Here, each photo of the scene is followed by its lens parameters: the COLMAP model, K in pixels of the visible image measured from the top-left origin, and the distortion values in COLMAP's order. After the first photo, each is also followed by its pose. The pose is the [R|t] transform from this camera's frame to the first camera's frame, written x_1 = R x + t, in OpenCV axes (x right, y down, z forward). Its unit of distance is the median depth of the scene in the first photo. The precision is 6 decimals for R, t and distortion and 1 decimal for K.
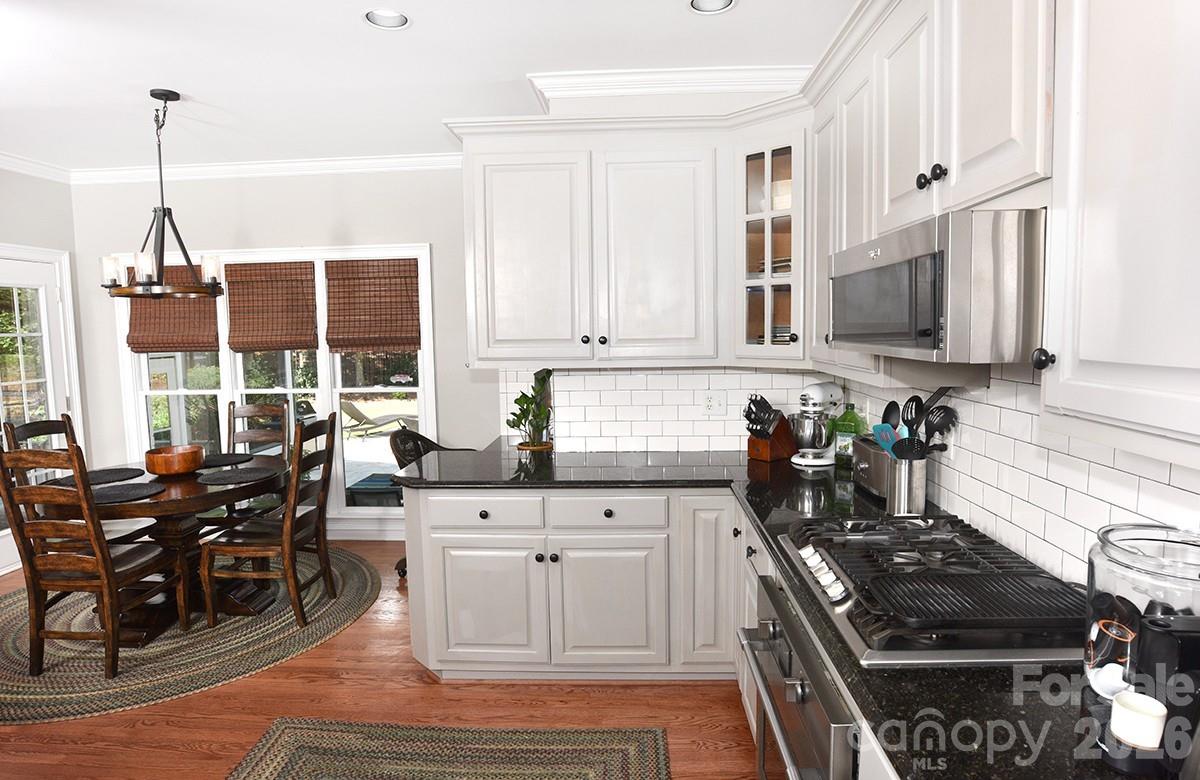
lens RADIAL K [[684.1, 0, 600.0], [0, 684.1, 390.0], [0, 0, 1]] dist [-0.058520, 0.027959]
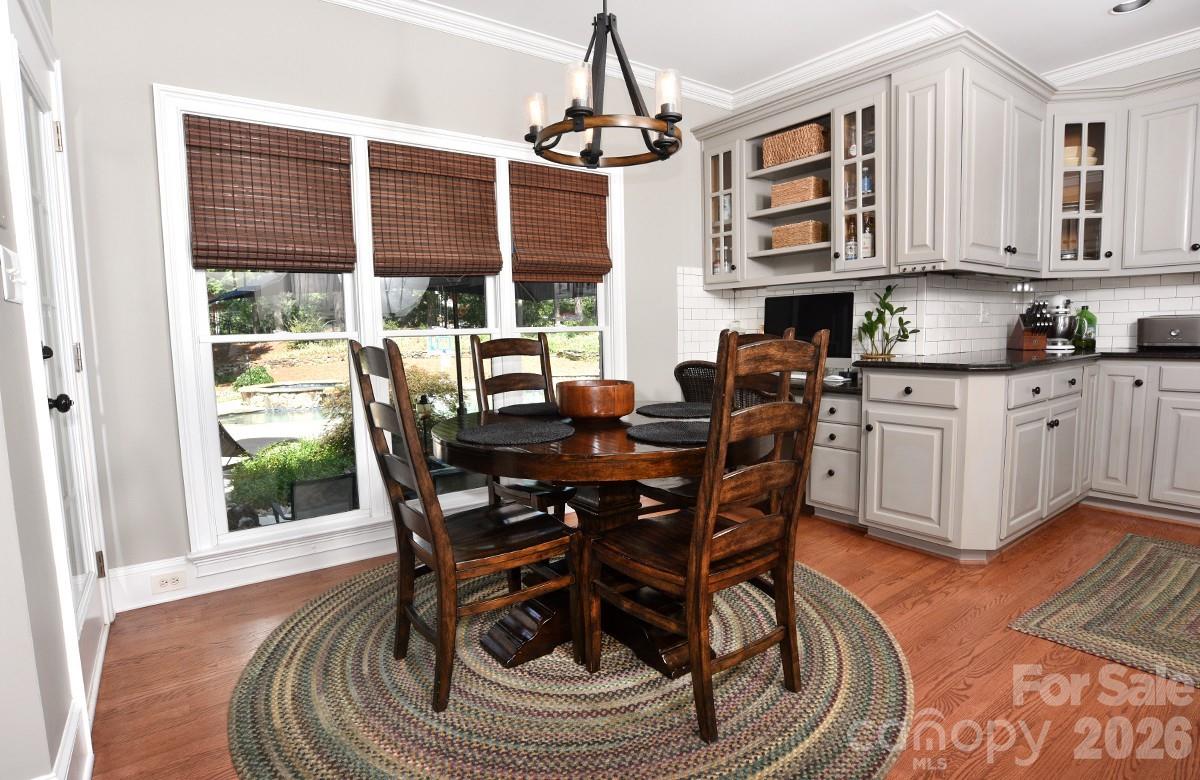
lens RADIAL K [[616.6, 0, 600.0], [0, 616.6, 390.0], [0, 0, 1]] dist [-0.039060, 0.002239]
pose [[0.765627, -0.062236, 0.640267, -1.265314], [0.070866, 0.997411, 0.012211, 0.110406], [-0.639369, 0.036025, 0.768056, 0.646577]]
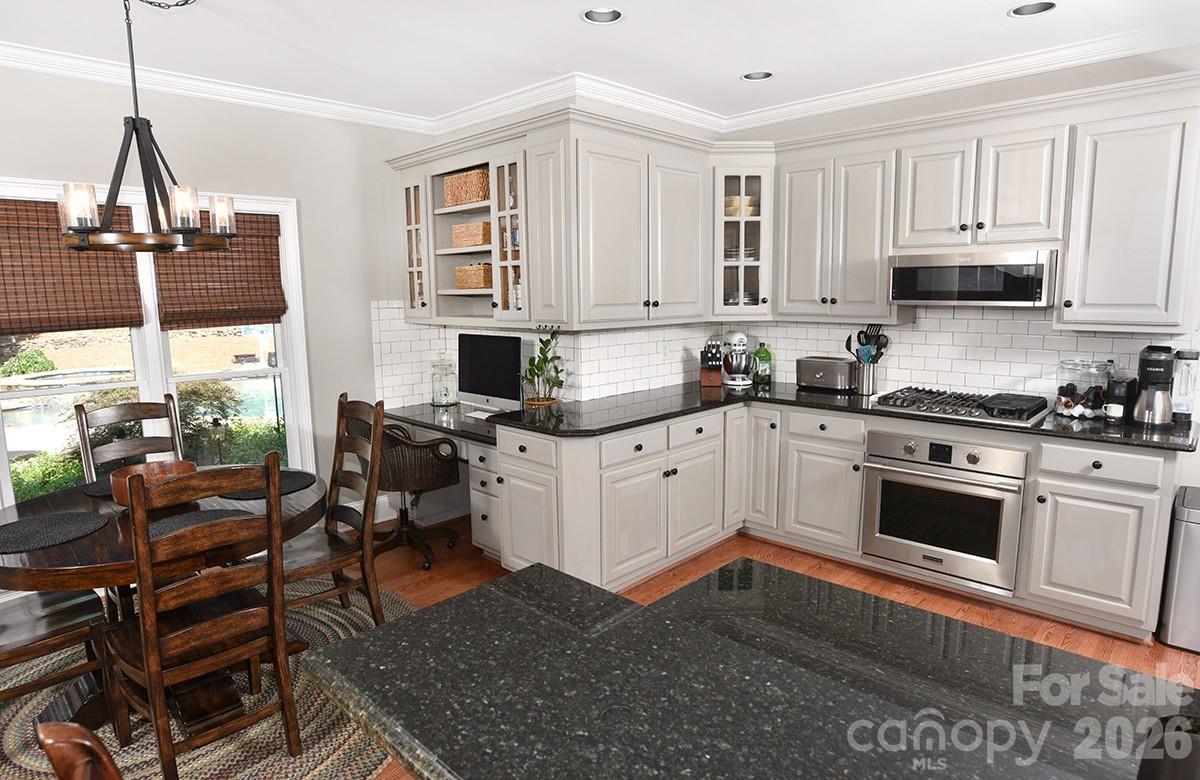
lens RADIAL K [[684.1, 0, 600.0], [0, 684.1, 390.0], [0, 0, 1]] dist [-0.058520, 0.027959]
pose [[0.659746, -0.104630, 0.744170, -1.033462], [0.073244, 0.994498, 0.074892, -0.015399], [-0.747911, 0.005097, 0.663779, 0.221695]]
